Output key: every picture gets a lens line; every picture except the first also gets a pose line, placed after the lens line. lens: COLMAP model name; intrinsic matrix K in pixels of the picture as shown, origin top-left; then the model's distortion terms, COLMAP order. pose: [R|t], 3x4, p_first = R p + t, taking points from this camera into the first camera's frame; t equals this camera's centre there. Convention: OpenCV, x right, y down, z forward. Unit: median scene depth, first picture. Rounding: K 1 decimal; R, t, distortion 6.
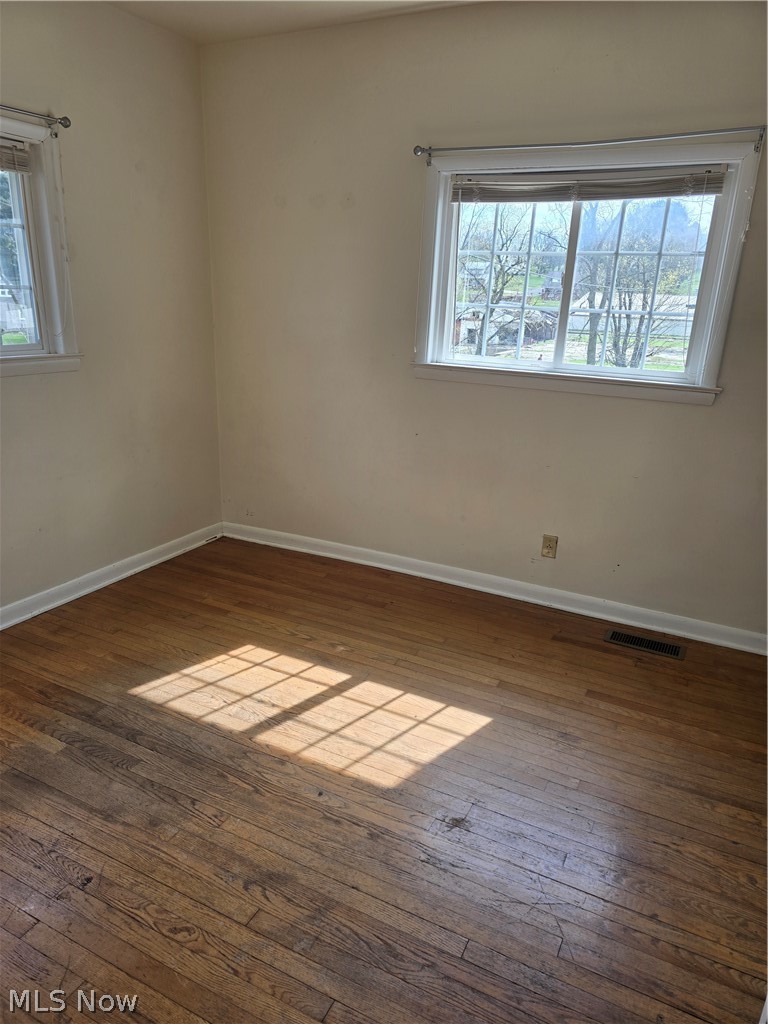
lens RADIAL K [[688.1, 0, 385.1], [0, 688.1, 505.9], [0, 0, 1]] dist [0.054604, -0.038354]
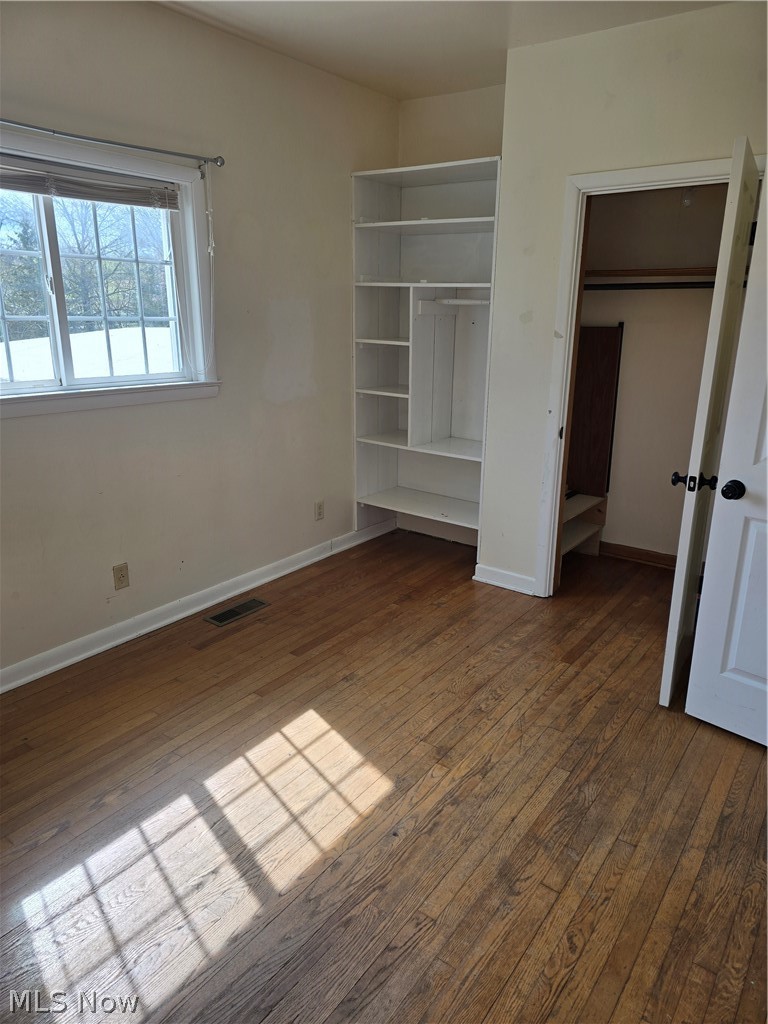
lens RADIAL K [[688.1, 0, 388.5], [0, 688.1, 513.1], [0, 0, 1]] dist [0.054604, -0.038354]
pose [[0.167837, -0.319489, 0.932608, -0.850178], [0.288768, 0.920464, 0.263361, -0.253187], [-0.942573, 0.225106, 0.246746, 0.665152]]
